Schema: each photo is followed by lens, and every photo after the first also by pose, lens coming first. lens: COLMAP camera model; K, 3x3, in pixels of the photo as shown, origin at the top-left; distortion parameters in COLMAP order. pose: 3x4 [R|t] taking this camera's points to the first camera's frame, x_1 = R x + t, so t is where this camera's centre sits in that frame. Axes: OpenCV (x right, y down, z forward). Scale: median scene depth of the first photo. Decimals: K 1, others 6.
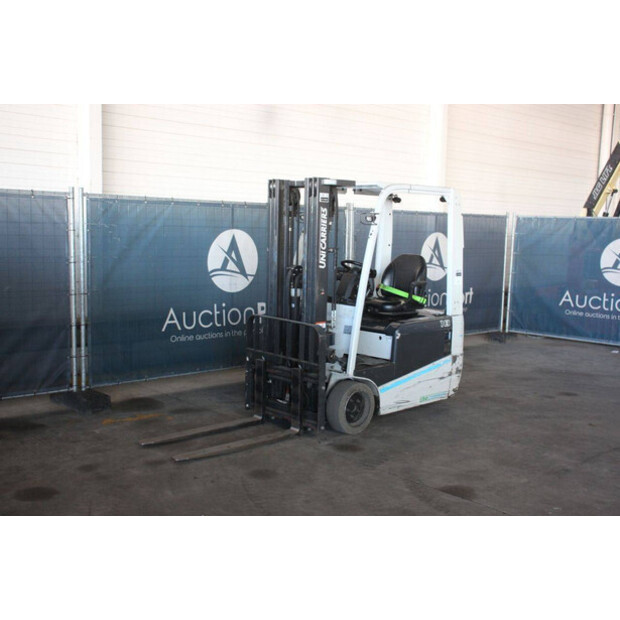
lens RADIAL K [[736.7, 0, 318.5], [0, 736.7, 309.8], [0, 0, 1]] dist [-0.011051, 0.009178]
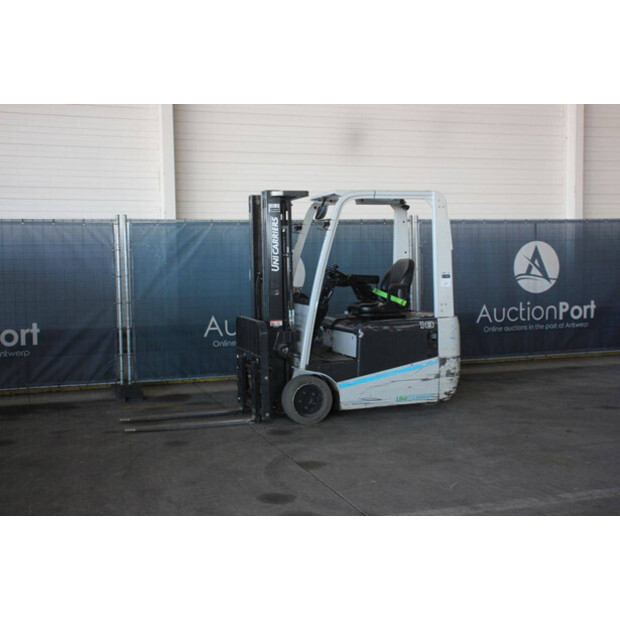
lens RADIAL K [[812.1, 0, 311.3], [0, 812.1, 307.8], [0, 0, 1]] dist [0.023737, 0.077096]
pose [[0.907707, -0.019837, -0.419135, 0.506753], [-0.004965, 0.998304, -0.058000, 0.061845], [0.419574, 0.054728, 0.906070, -0.073940]]
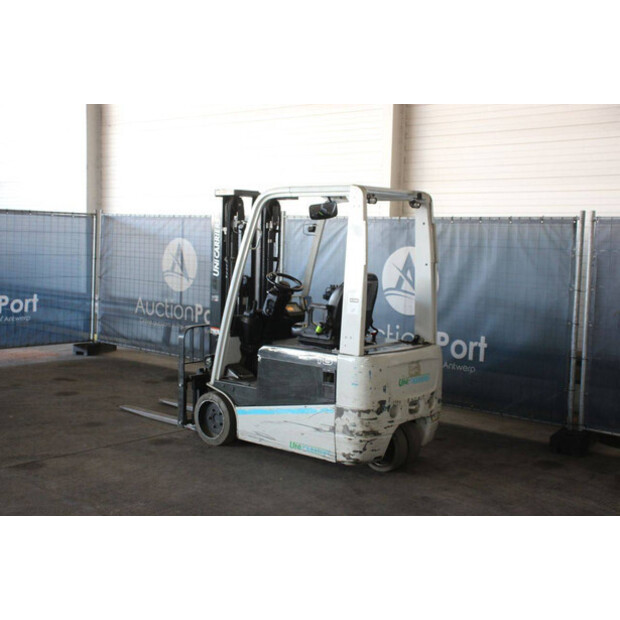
lens RADIAL K [[812.1, 0, 311.3], [0, 812.1, 307.8], [0, 0, 1]] dist [0.023737, 0.077096]
pose [[0.094465, 0.061998, -0.993596, 1.040510], [-0.136393, 0.989454, 0.048773, -0.077466], [0.986141, 0.130912, 0.101924, 0.915091]]
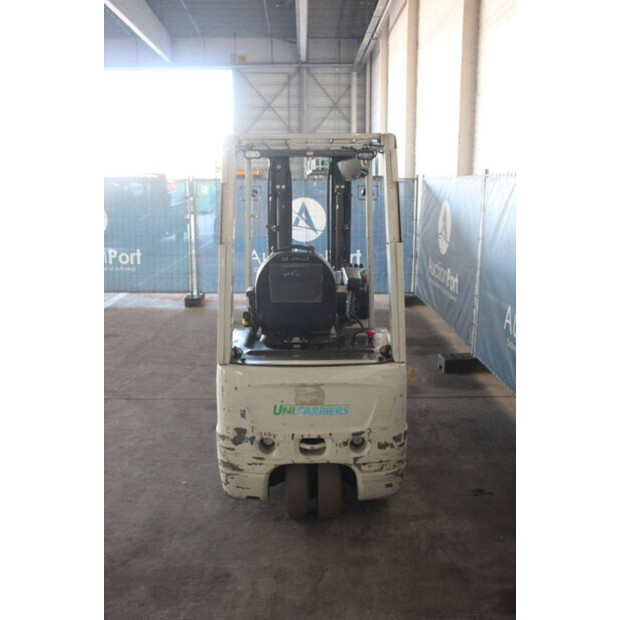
lens RADIAL K [[618.7, 0, 309.6], [0, 618.7, 310.5], [0, 0, 1]] dist [-0.124150, 0.227878]
pose [[-0.682564, 0.118107, -0.721219, 0.504969], [-0.098592, 0.962953, 0.251001, -0.164201], [0.724145, 0.242431, -0.645633, 1.415162]]
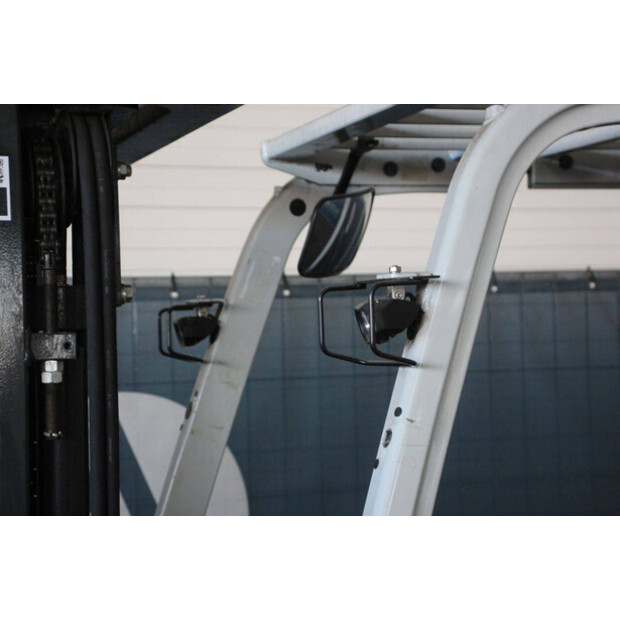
lens RADIAL K [[1462.5, 0, 321.1], [0, 1462.5, 309.8], [0, 0, 1]] dist [0.422214, 0.186189]
pose [[0.918023, -0.061779, -0.391684, 0.146377], [0.008546, 0.990642, -0.136221, -0.085279], [0.396434, 0.121707, 0.909960, 0.707509]]
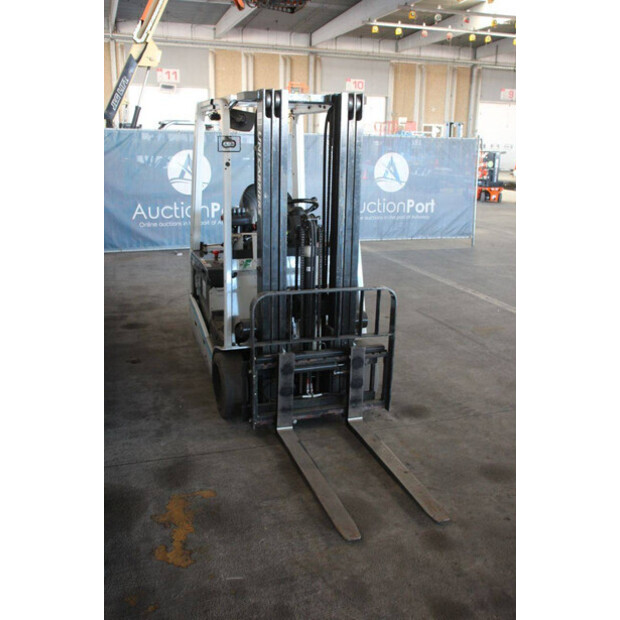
lens RADIAL K [[613.4, 0, 313.1], [0, 613.4, 310.6], [0, 0, 1]] dist [-0.119466, 0.201269]
pose [[0.412589, -0.261766, 0.872496, -0.540792], [0.093563, 0.964933, 0.245255, -0.108234], [-0.906100, -0.019557, 0.422612, 0.685322]]
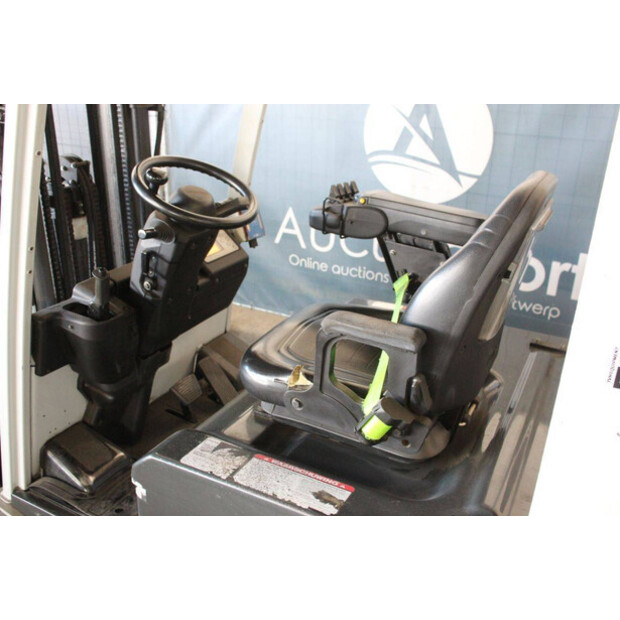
lens RADIAL K [[578.5, 0, 311.5], [0, 578.5, 310.9], [0, 0, 1]] dist [-0.145676, 0.193306]
pose [[0.308677, 0.353971, -0.882850, 0.264281], [-0.118197, 0.935256, 0.333656, -0.089127], [0.943795, 0.001358, 0.330530, 0.951043]]
